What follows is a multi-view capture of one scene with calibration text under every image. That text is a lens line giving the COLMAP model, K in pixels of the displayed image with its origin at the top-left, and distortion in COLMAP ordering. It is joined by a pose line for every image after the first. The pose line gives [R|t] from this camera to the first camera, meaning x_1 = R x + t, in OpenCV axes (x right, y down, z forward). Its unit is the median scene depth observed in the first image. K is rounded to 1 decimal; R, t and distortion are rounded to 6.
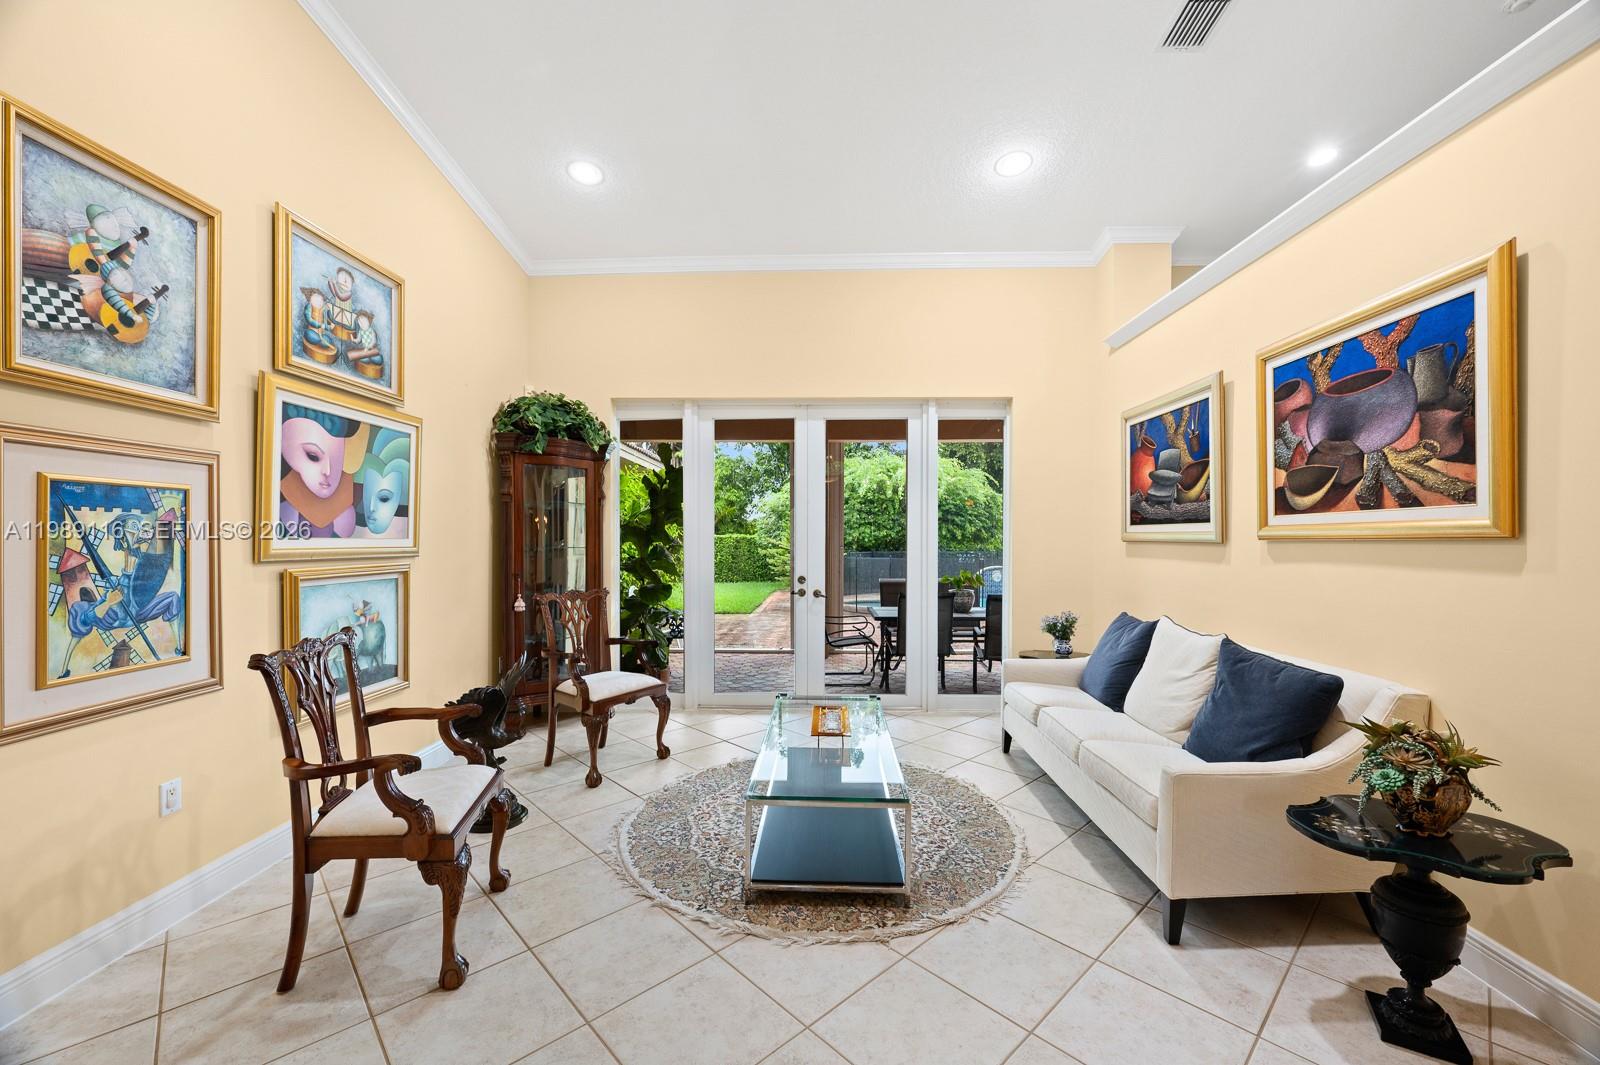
lens RADIAL K [[637.0, 0, 802.7], [0, 637.0, 543.2], [0, 0, 1]] dist [-0.000553, -0.000201]
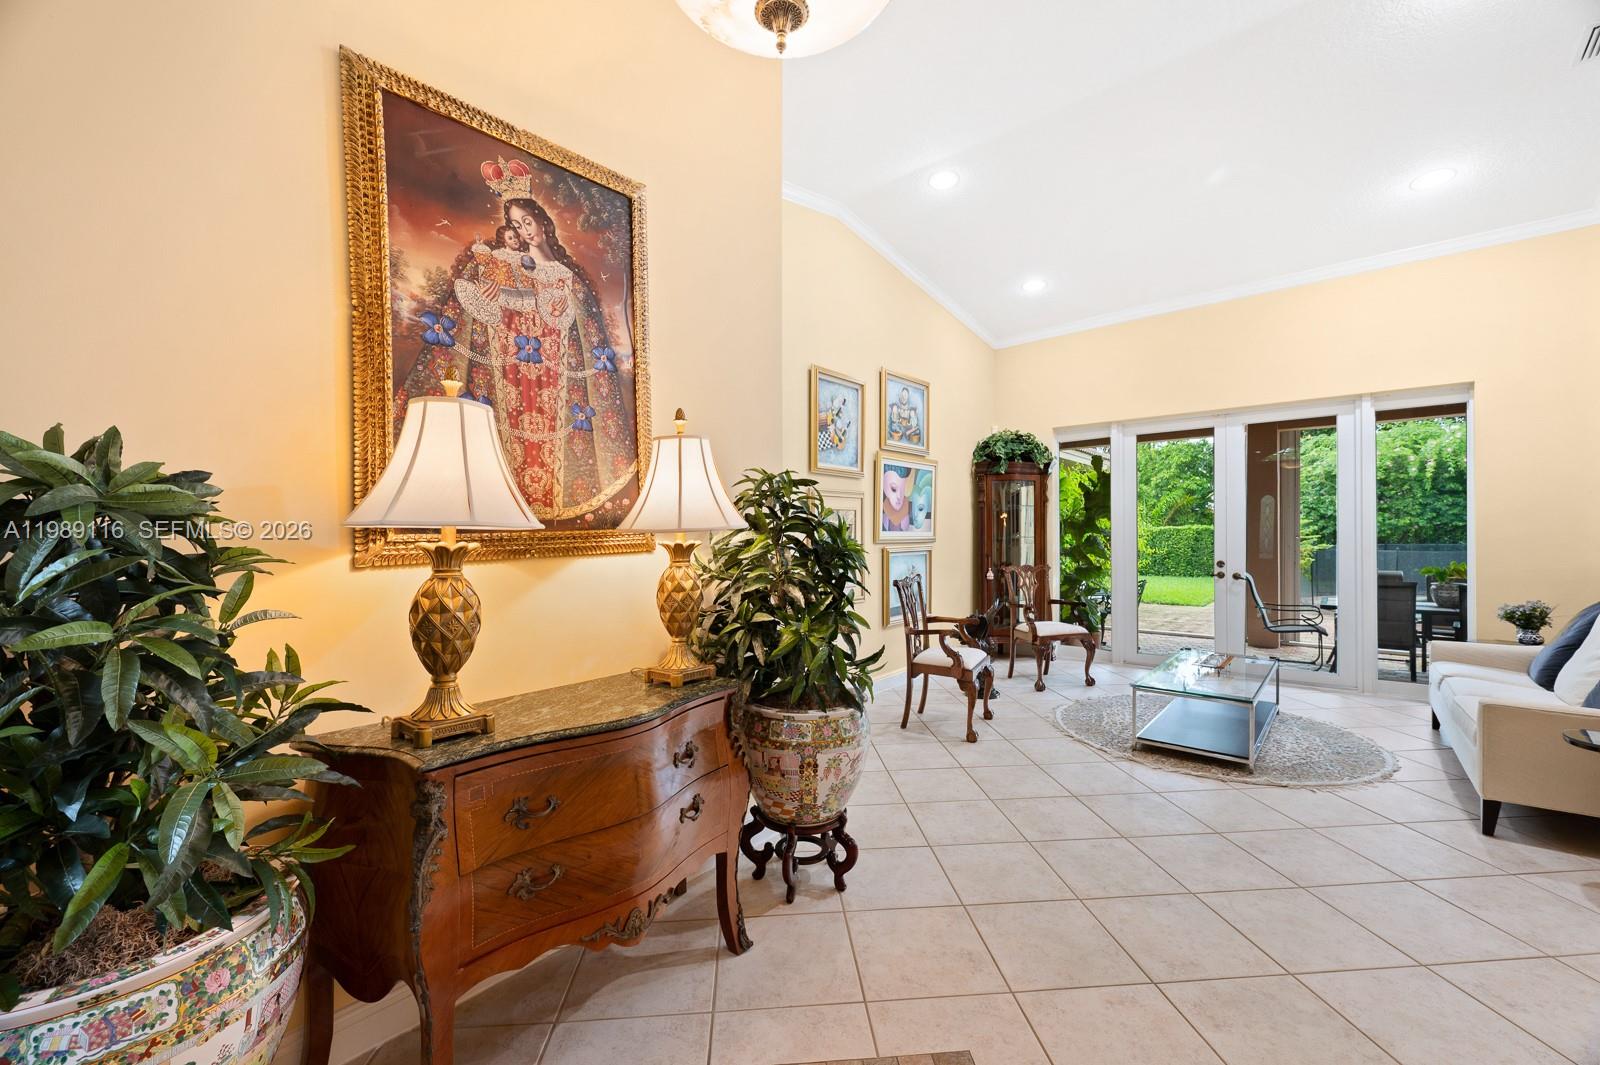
lens RADIAL K [[637.0, 0, 802.7], [0, 637.0, 543.2], [0, 0, 1]] dist [-0.000553, -0.000201]
pose [[0.780639, 0.001813, -0.624980, 0.168595], [0.004798, 0.999949, 0.008895, 0.006915], [0.624964, -0.009943, 0.780590, -0.506179]]
